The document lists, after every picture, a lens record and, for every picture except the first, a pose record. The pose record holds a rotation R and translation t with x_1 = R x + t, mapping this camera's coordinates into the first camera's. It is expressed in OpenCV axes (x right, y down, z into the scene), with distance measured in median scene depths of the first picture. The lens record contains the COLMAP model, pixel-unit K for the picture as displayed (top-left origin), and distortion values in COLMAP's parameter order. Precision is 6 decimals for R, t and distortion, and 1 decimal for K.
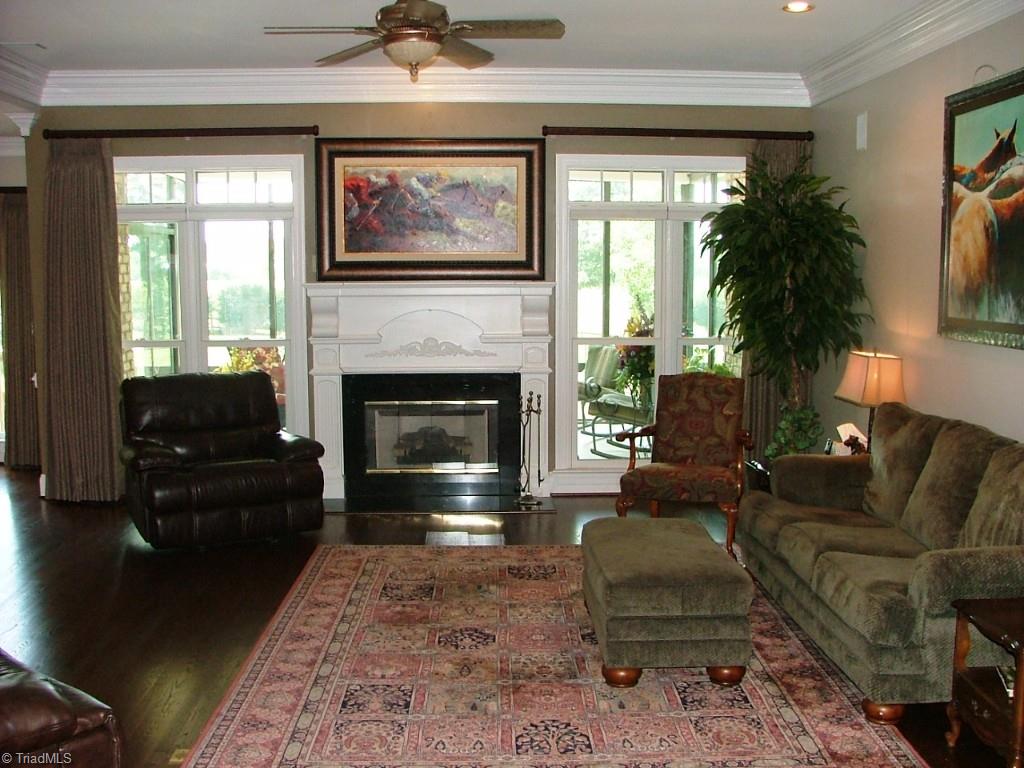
lens RADIAL K [[1089.9, 0, 514.1], [0, 1089.9, 381.6], [0, 0, 1]] dist [-0.021696, 0.000000]
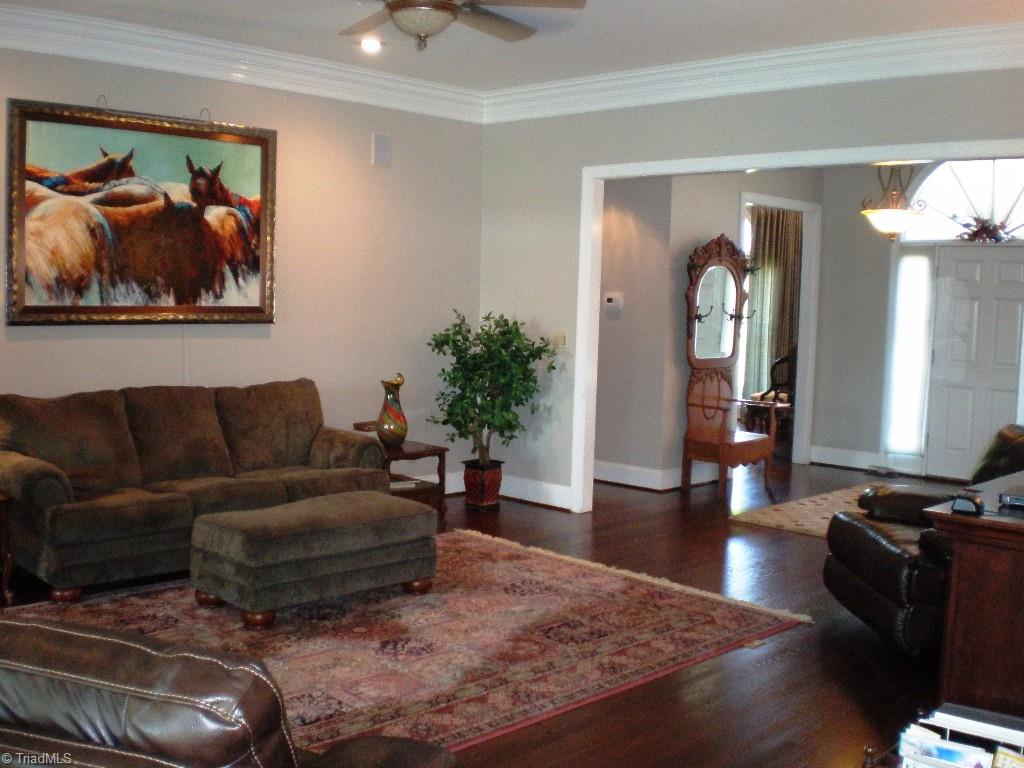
lens RADIAL K [[1079.6, 0, 513.8], [0, 1079.6, 385.8], [0, 0, 1]] dist [-0.118468, 0.000000]
pose [[-0.670235, -0.072419, 0.738607, -0.748711], [0.059517, 0.986777, 0.150760, -0.118761], [-0.739758, 0.145004, -0.657063, 1.450565]]
